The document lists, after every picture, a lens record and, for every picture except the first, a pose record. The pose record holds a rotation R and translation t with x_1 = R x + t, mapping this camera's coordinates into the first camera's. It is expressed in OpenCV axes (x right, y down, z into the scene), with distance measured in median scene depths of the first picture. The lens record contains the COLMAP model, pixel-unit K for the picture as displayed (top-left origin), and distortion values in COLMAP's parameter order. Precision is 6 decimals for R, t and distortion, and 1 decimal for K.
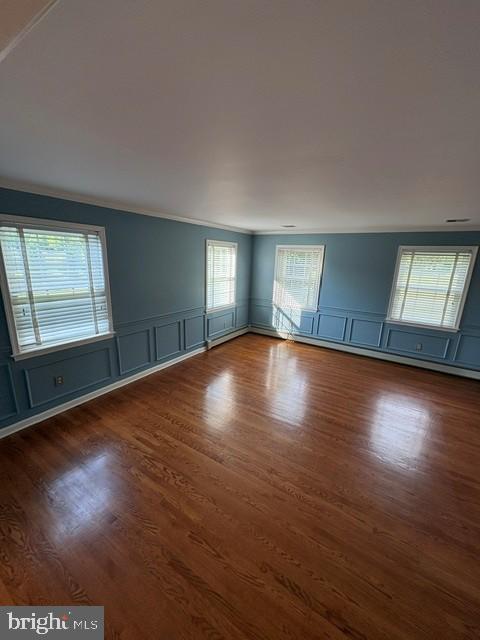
lens RADIAL K [[253.6, 0, 240.0], [0, 253.6, 320.0], [0, 0, 1]] dist [-0.000253, 0.000316]
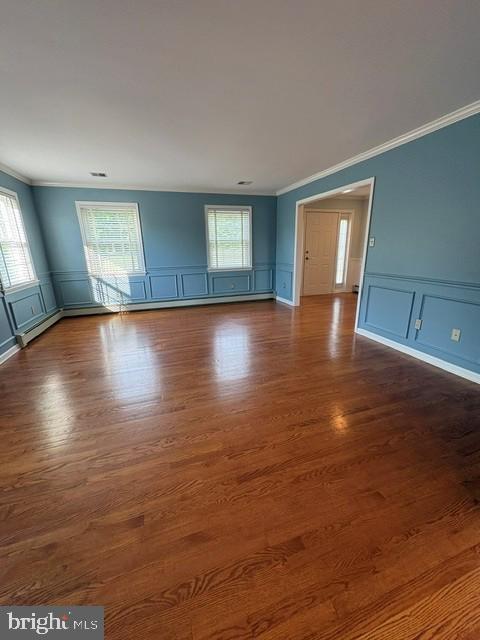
lens RADIAL K [[253.6, 0, 240.0], [0, 253.6, 320.0], [0, 0, 1]] dist [-0.000253, 0.000316]
pose [[0.631108, -0.261320, 0.730352, -0.227368], [0.223432, 0.962882, 0.151448, 0.069697], [-0.742819, 0.067604, 0.666070, 0.096319]]
